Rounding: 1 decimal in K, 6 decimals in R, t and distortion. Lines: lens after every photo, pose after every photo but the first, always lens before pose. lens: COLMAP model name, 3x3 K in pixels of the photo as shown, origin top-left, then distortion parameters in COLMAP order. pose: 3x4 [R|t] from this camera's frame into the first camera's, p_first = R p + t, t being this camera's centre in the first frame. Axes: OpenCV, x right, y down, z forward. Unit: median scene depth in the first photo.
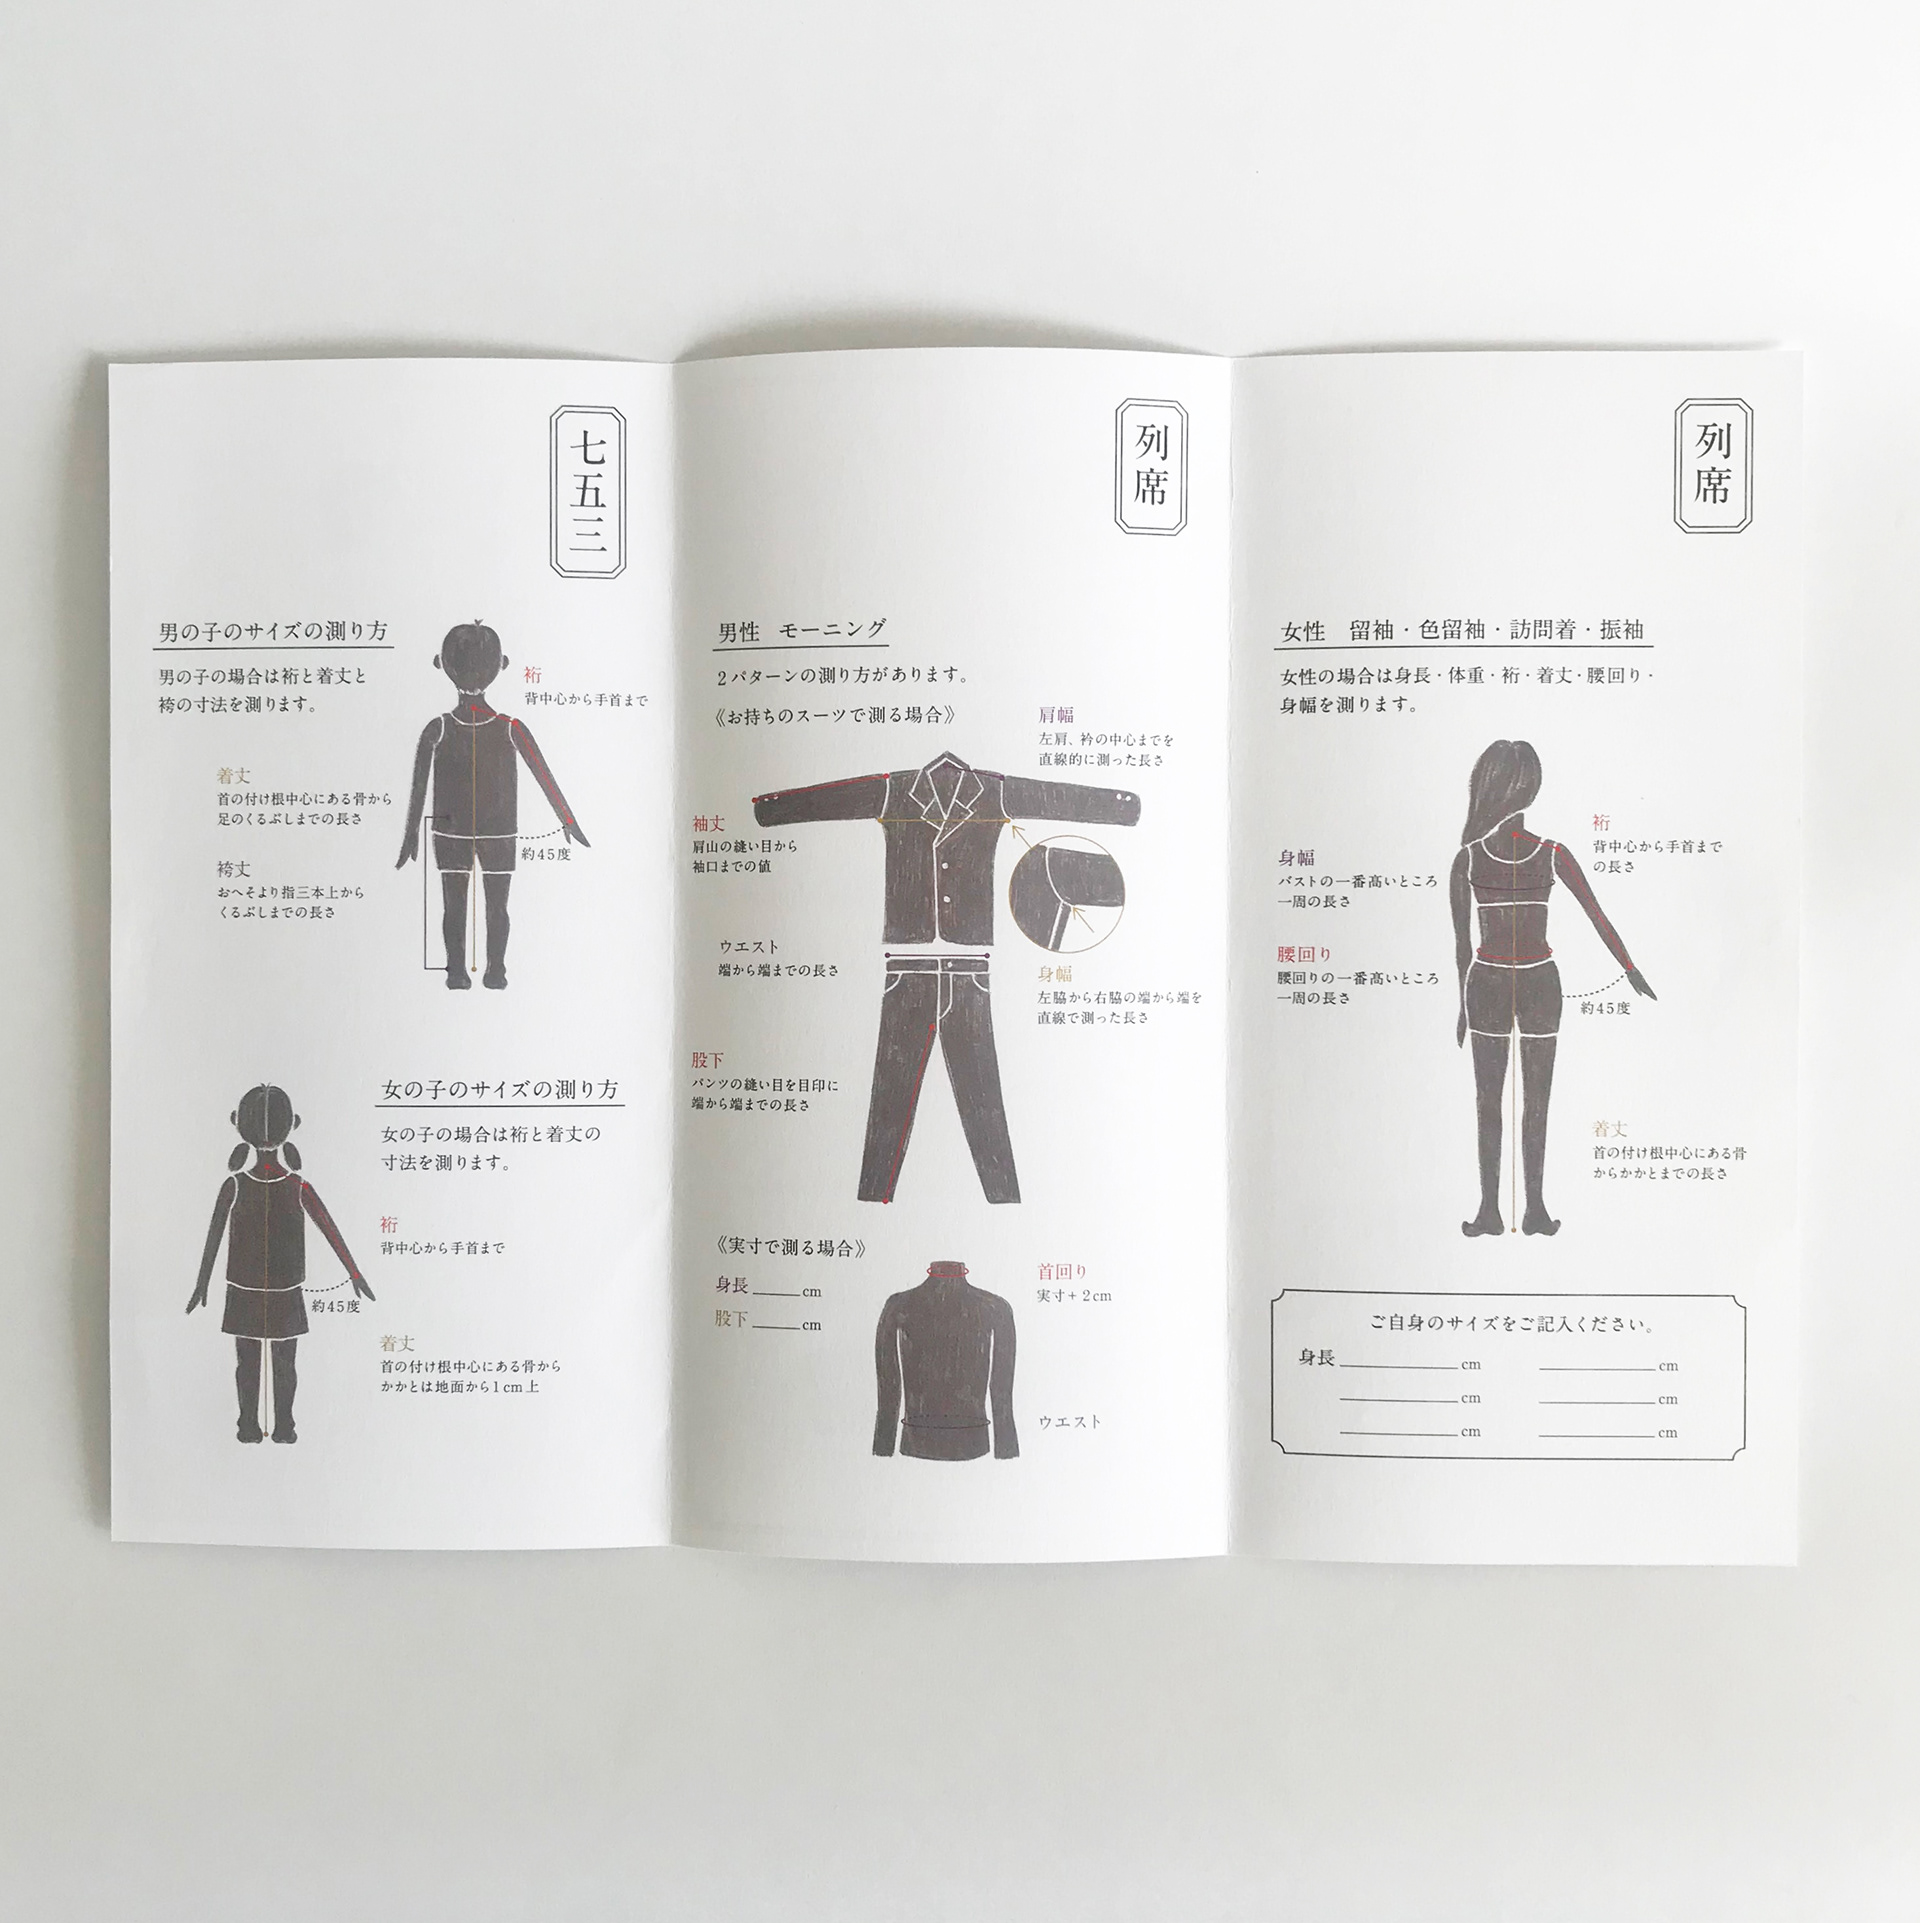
lens RADIAL K [[4793.3, 0, 960.0], [0, 4793.3, 961.5], [0, 0, 1]] dist [-0.773808, 8.610723]
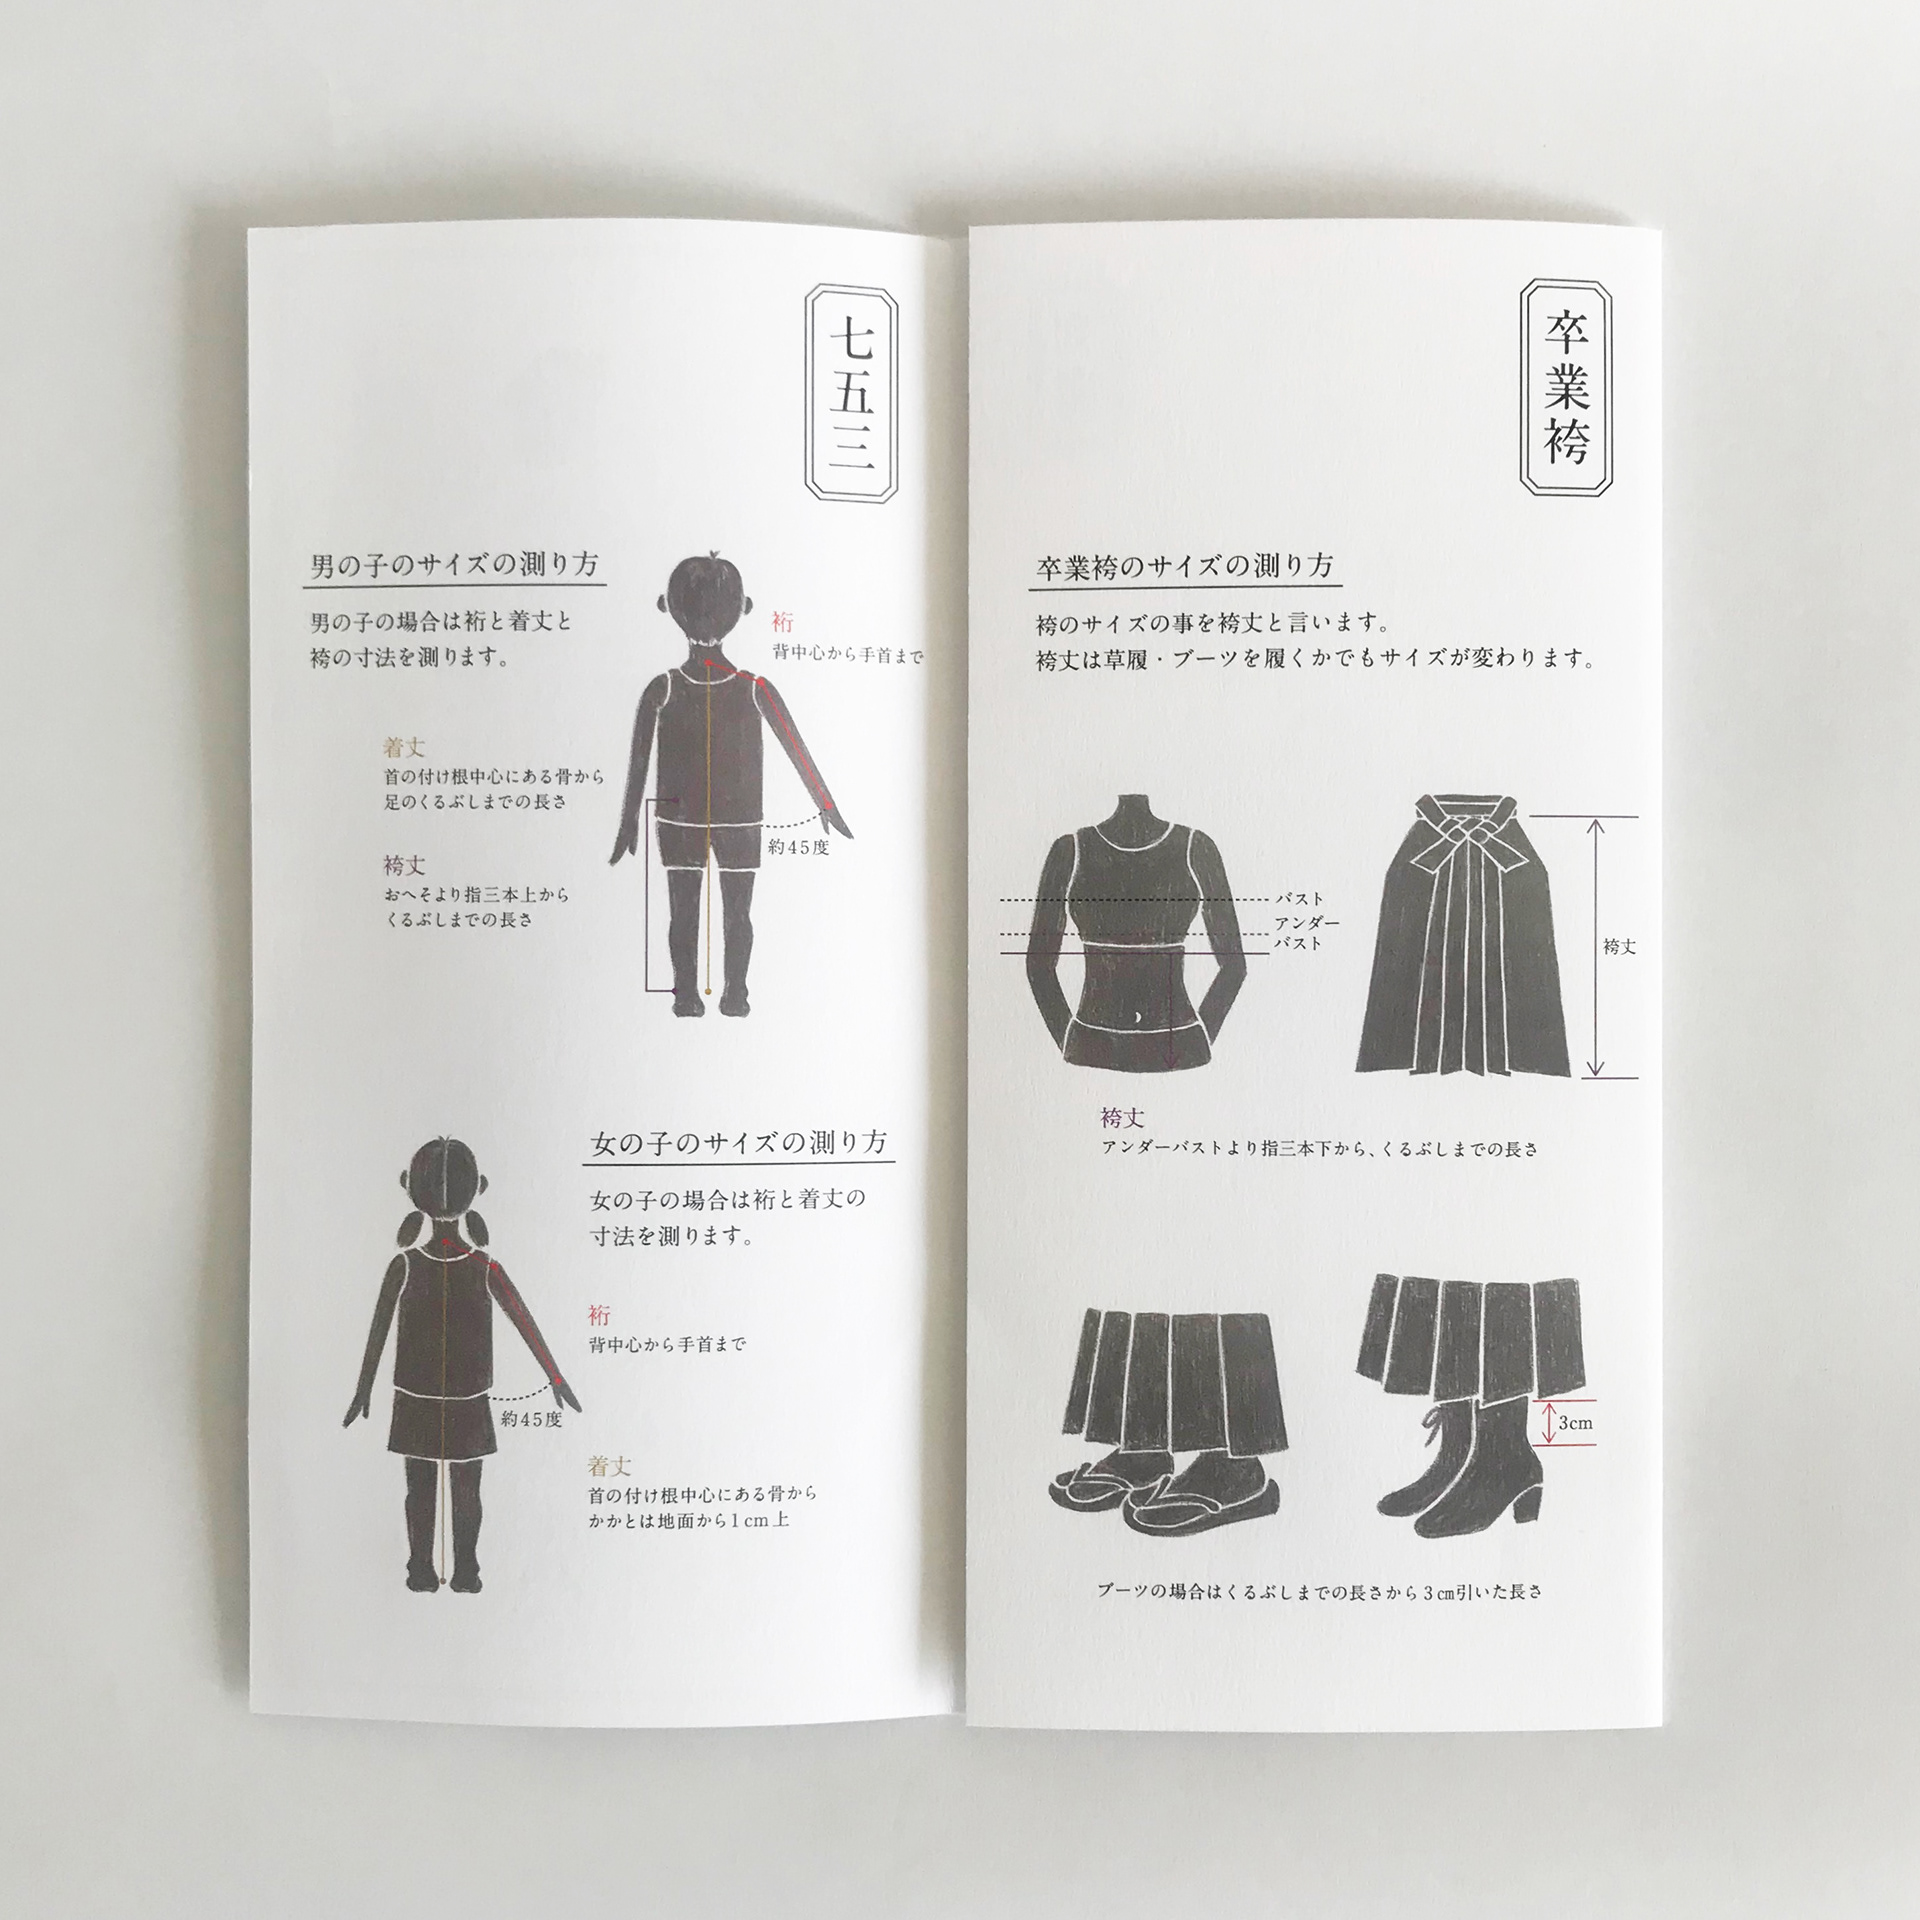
lens RADIAL K [[4785.8, 0, 960.0], [0, 4785.8, 960.0], [0, 0, 1]] dist [-0.773808, 8.610723]
pose [[0.998892, 0.002159, -0.047010, -0.023250], [-0.002150, 0.999998, 0.000255, -0.004085], [0.047010, -0.000154, 0.998894, 0.211194]]
